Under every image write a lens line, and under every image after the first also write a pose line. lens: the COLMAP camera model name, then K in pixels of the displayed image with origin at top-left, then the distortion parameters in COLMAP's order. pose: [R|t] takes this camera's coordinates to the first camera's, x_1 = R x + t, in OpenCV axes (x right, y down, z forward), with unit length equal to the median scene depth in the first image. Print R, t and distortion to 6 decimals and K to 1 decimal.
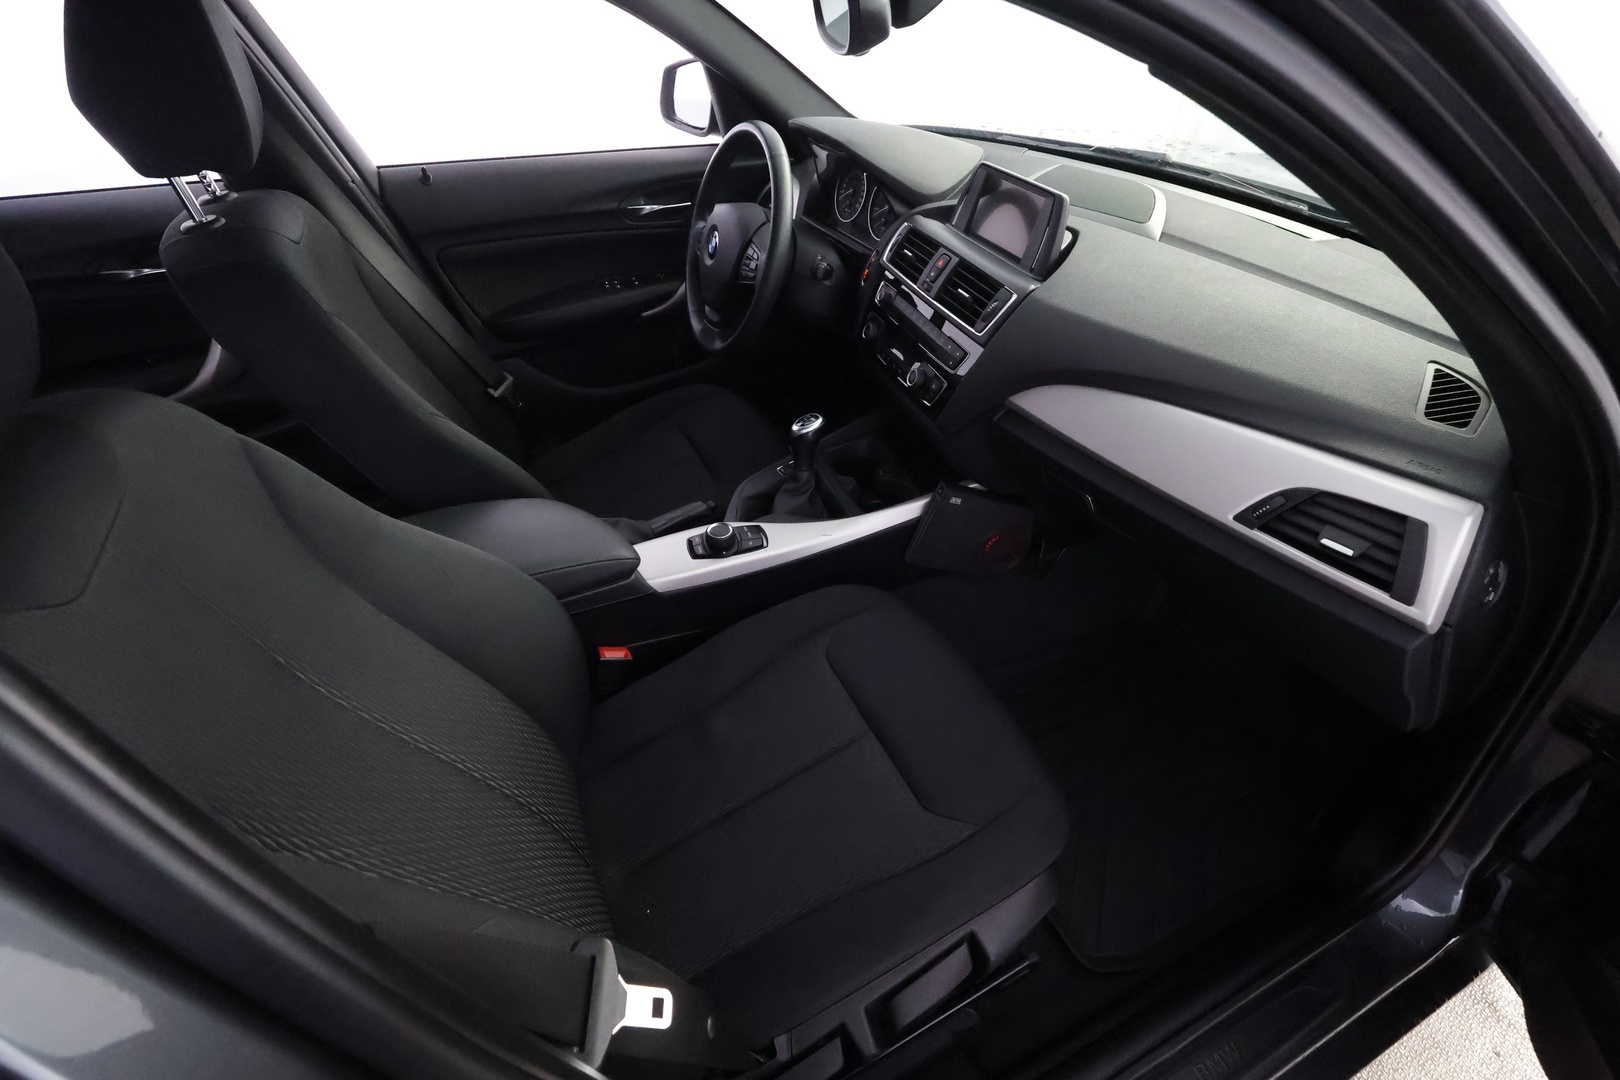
lens RADIAL K [[741.4, 0, 810.0], [0, 741.4, 540.0], [0, 0, 1]] dist [-0.001772, 0.000239]
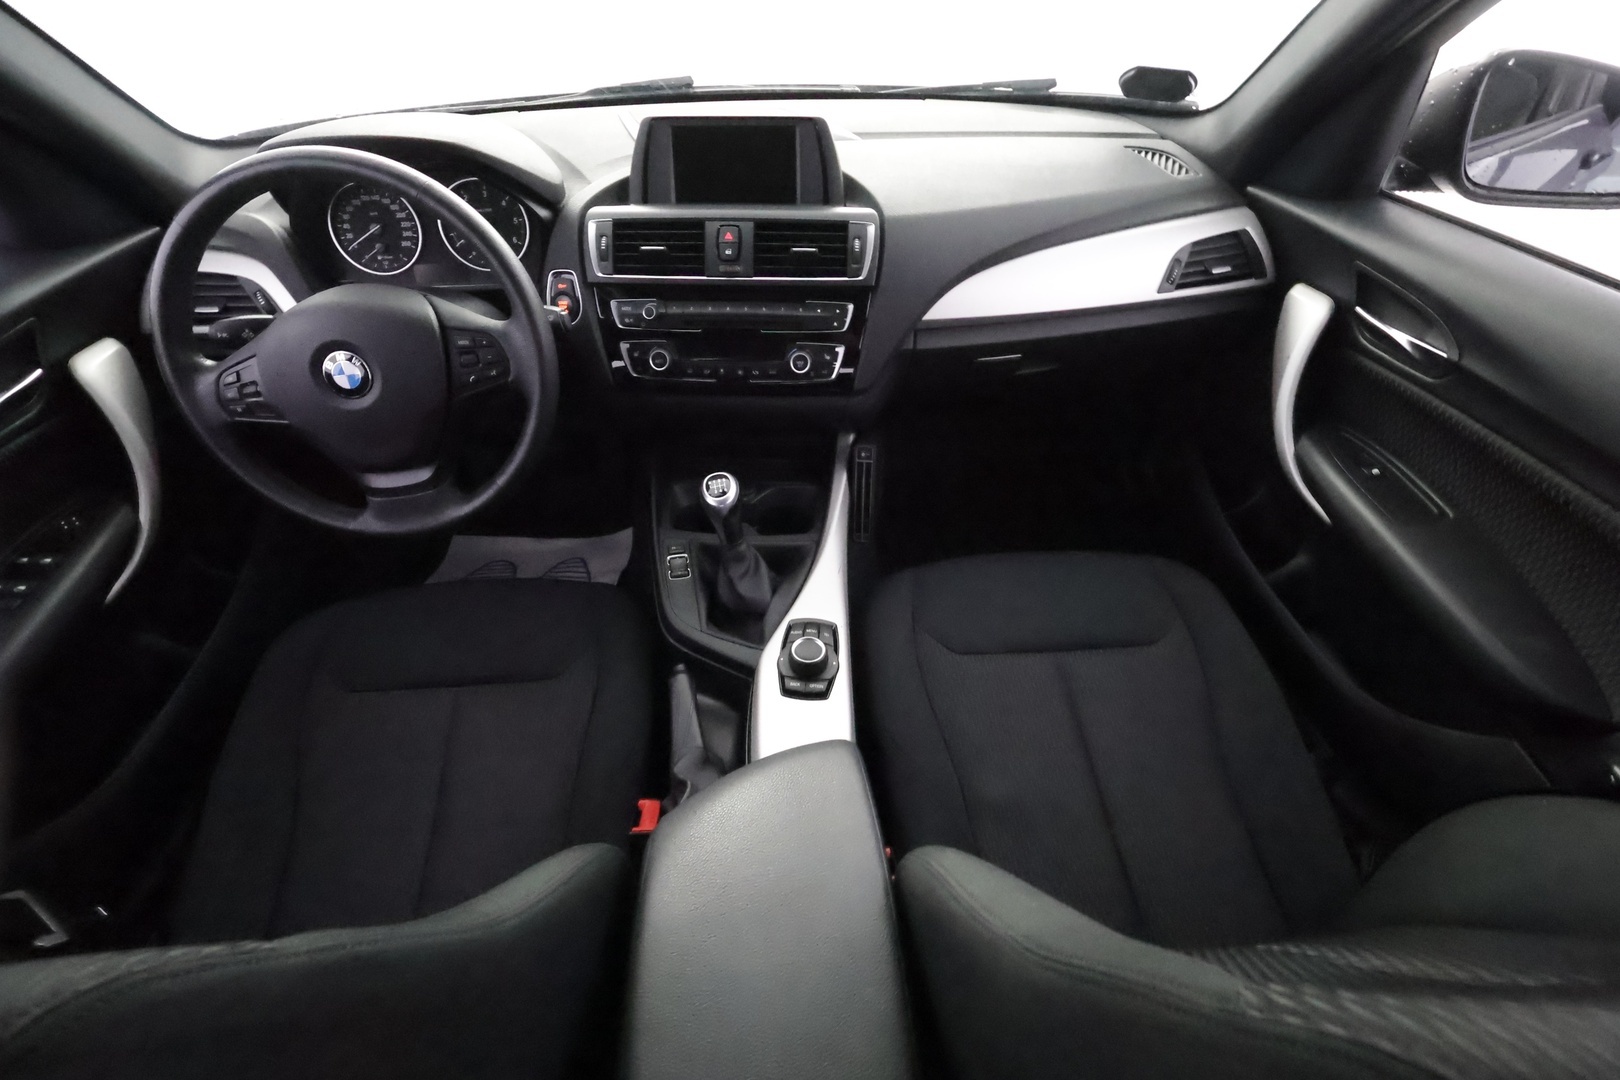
lens RADIAL K [[751.3, 0, 811.9], [0, 751.3, 545.2], [0, 0, 1]] dist [-0.002275, 0.001805]
pose [[0.343668, -0.614274, 0.710324, -0.612103], [0.580706, 0.733450, 0.353316, -0.364791], [-0.738020, 0.291066, 0.608776, 0.515211]]
